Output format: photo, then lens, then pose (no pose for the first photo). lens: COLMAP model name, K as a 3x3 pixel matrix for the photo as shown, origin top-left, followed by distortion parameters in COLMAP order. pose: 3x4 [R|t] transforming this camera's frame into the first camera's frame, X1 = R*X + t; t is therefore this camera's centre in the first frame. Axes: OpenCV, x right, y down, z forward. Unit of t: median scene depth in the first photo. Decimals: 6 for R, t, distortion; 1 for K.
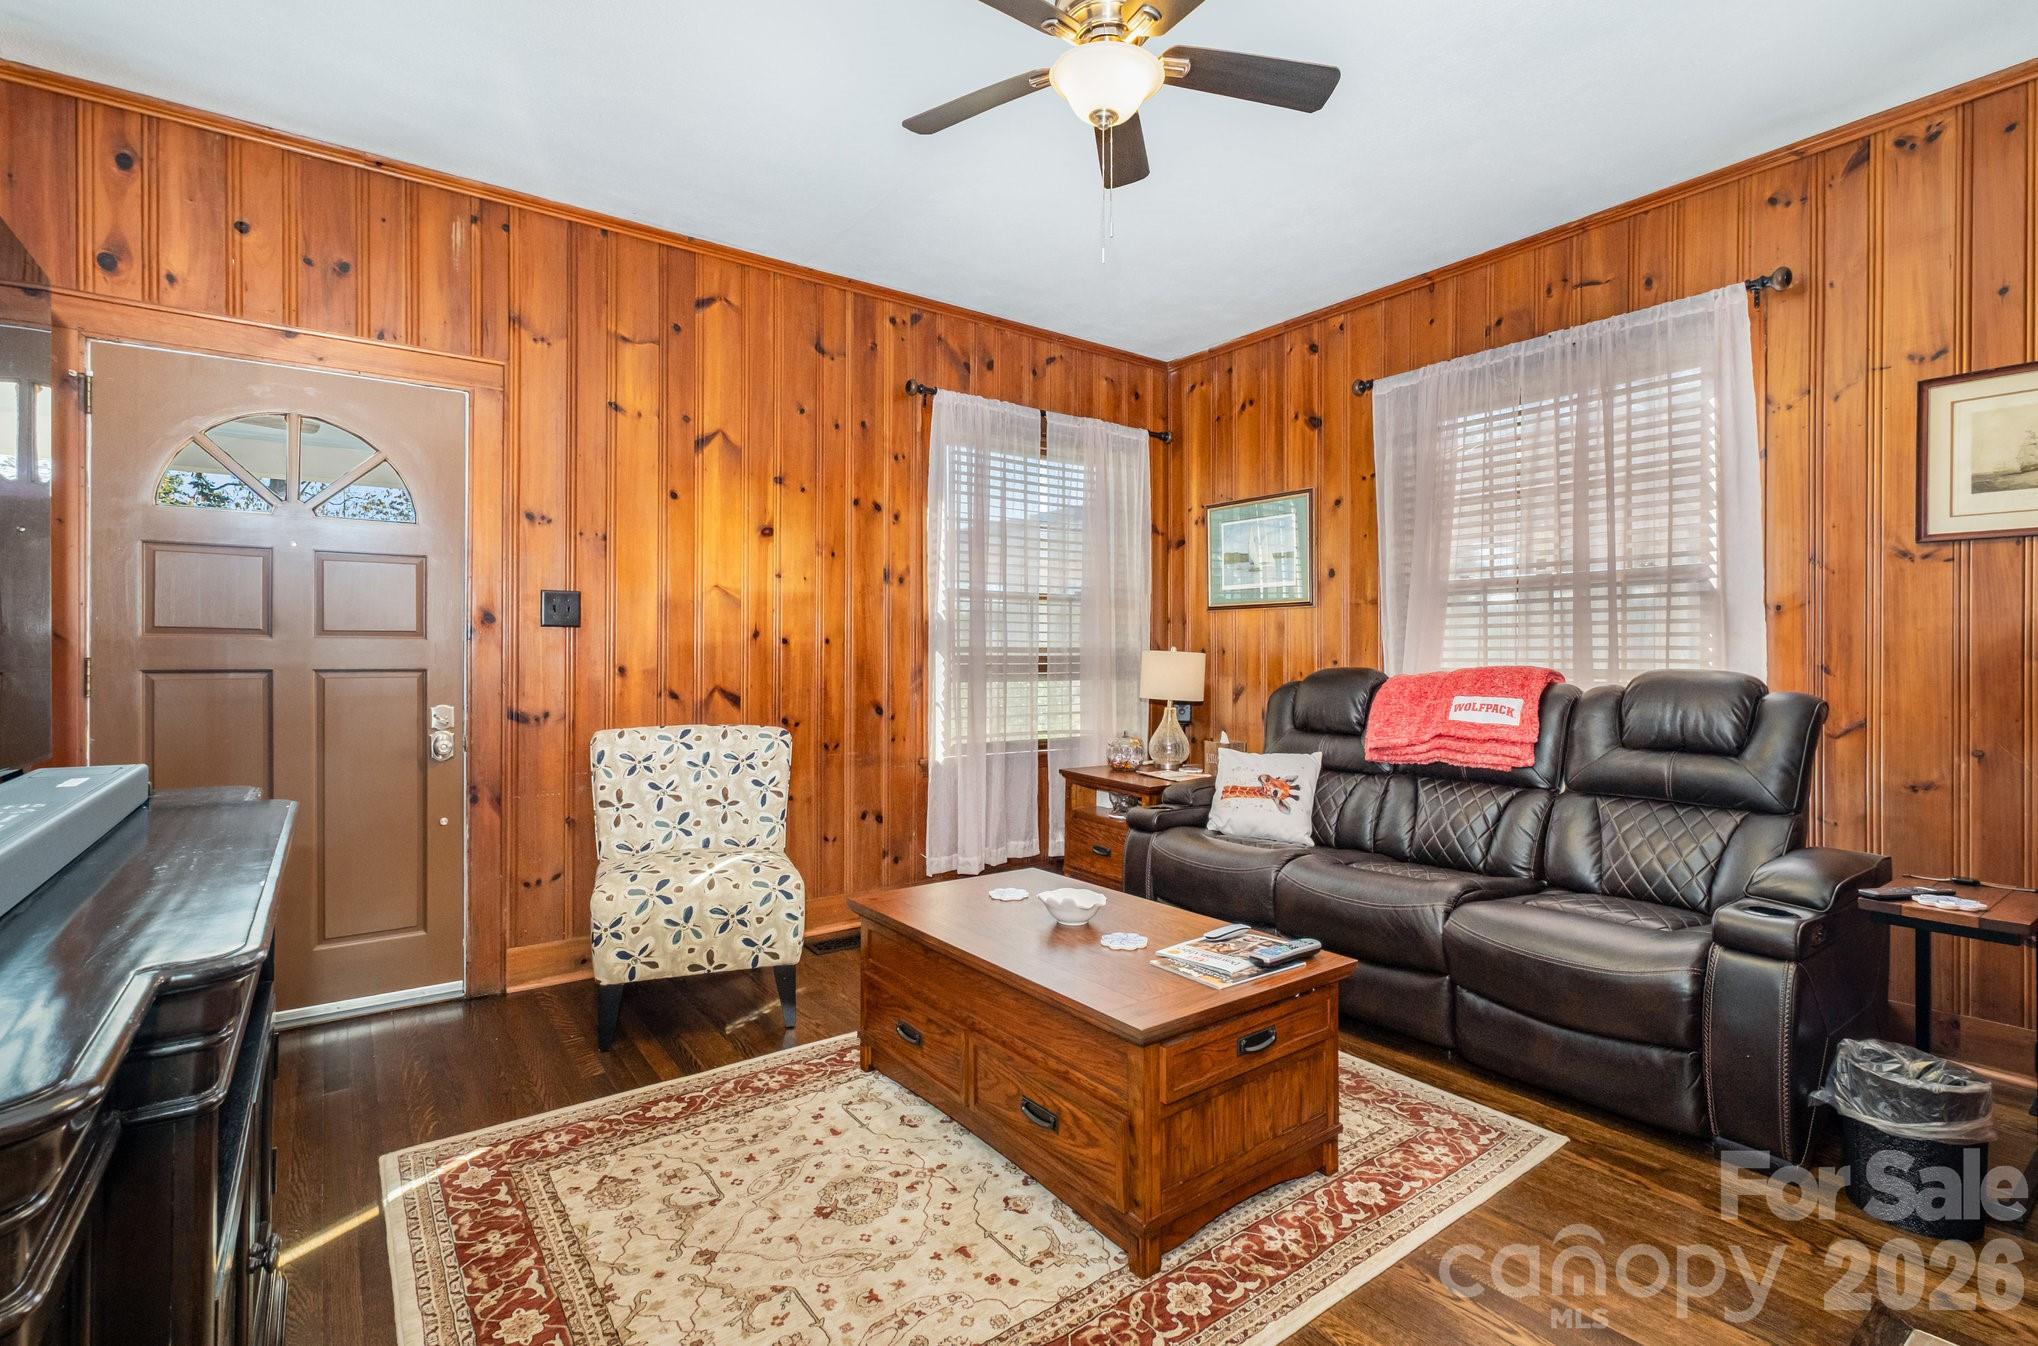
lens RADIAL K [[952.3, 0, 1019.0], [0, 952.3, 673.0], [0, 0, 1]] dist [-0.004664, -0.000380]
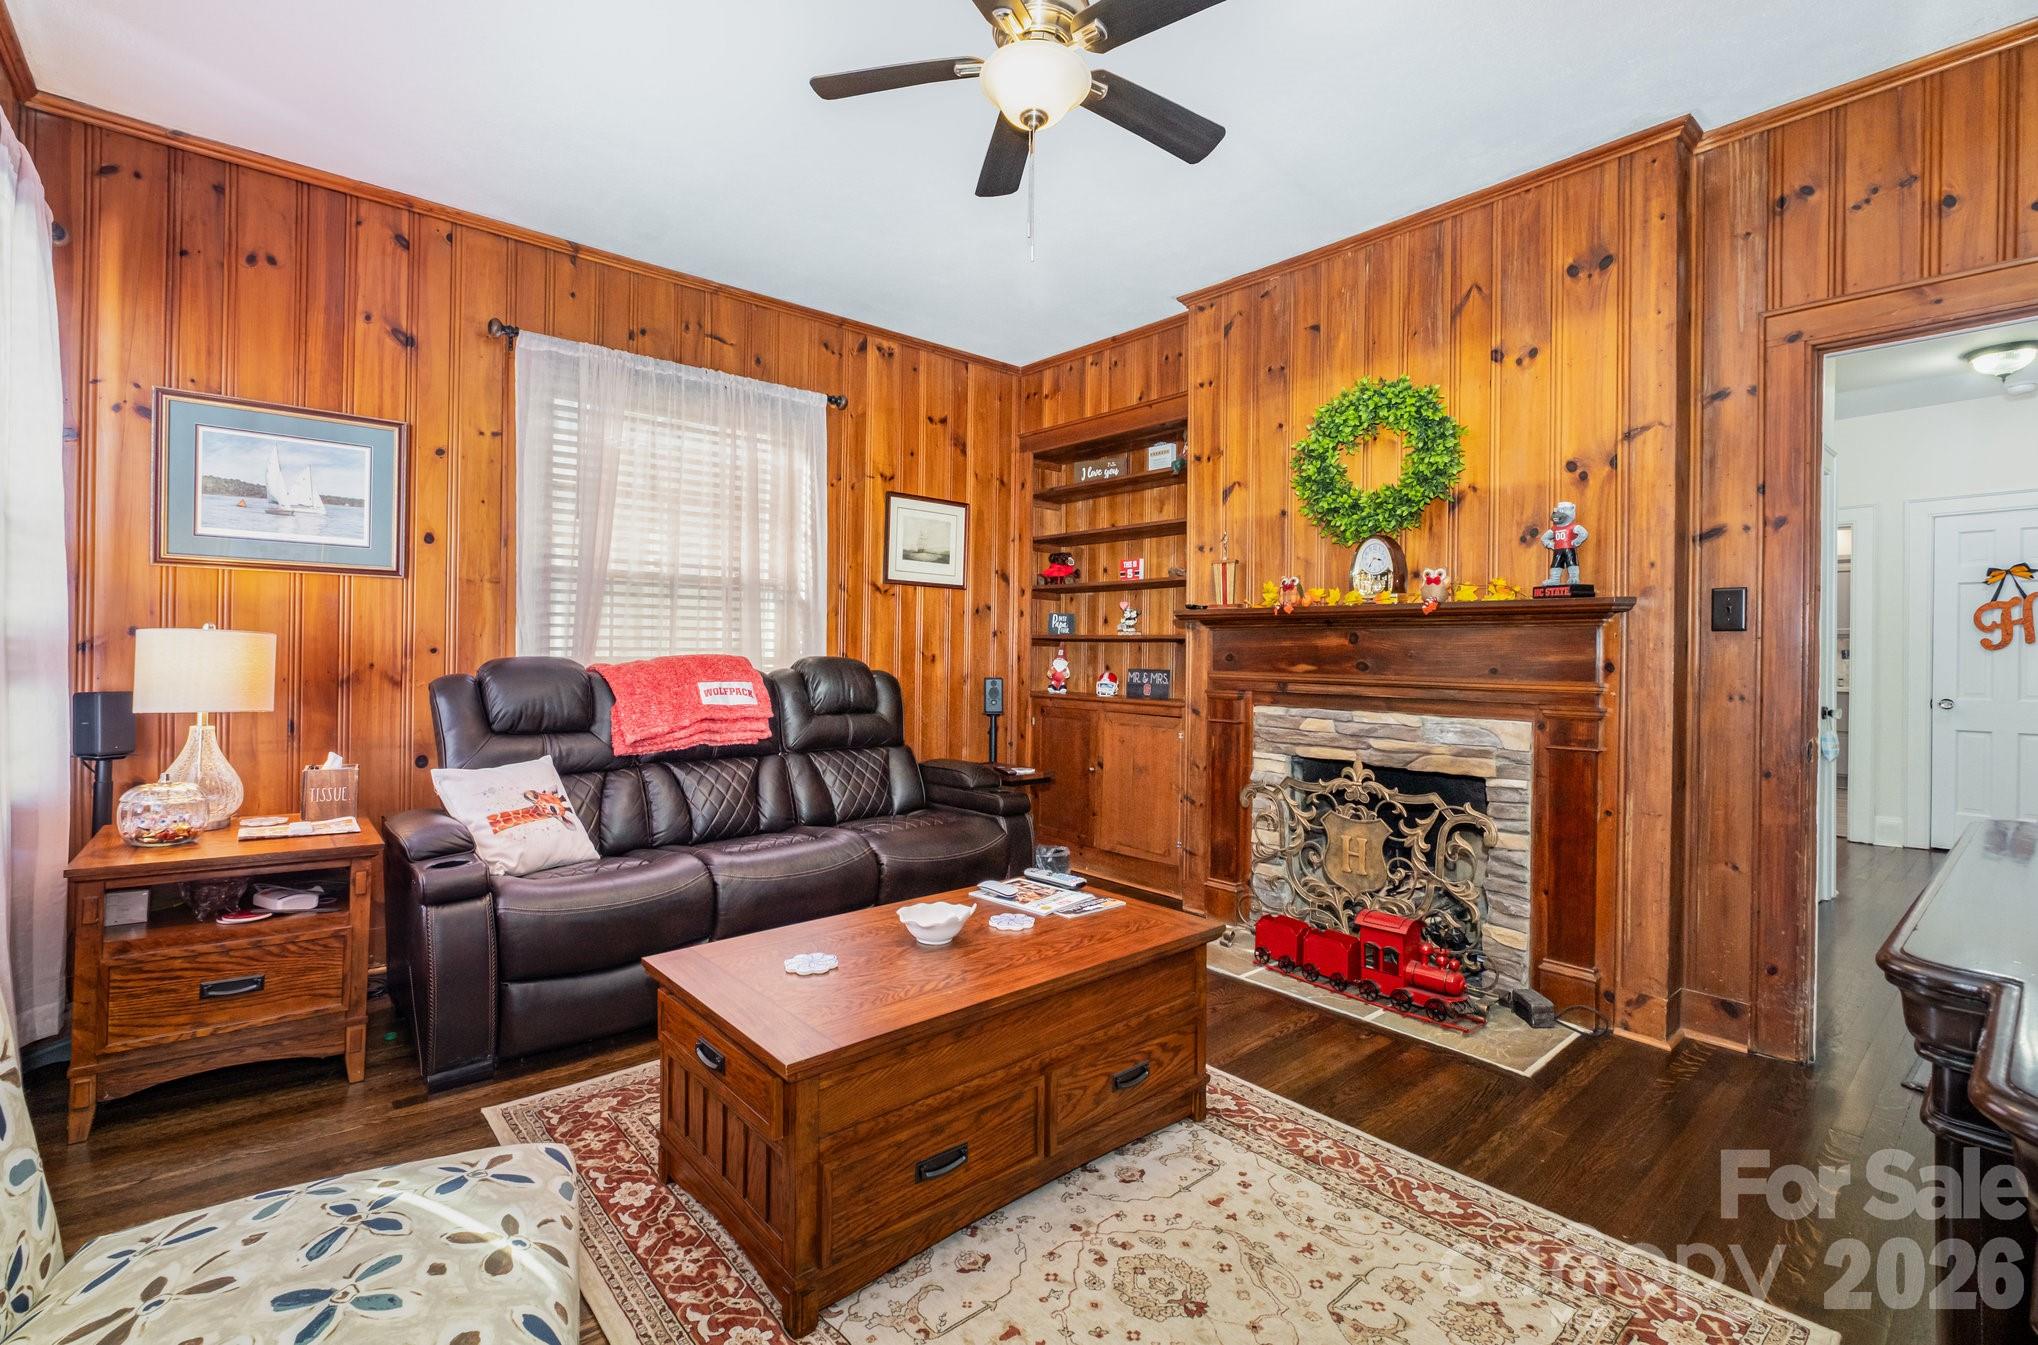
lens RADIAL K [[898.4, 0, 1012.7], [0, 898.4, 654.0], [0, 0, 1]] dist [-0.000651, -0.000404]
pose [[-0.076034, -0.003247, 0.997100, -0.602612], [0.006293, 0.999973, 0.003736, -0.009655], [-0.997085, 0.006558, -0.076012, 0.746415]]
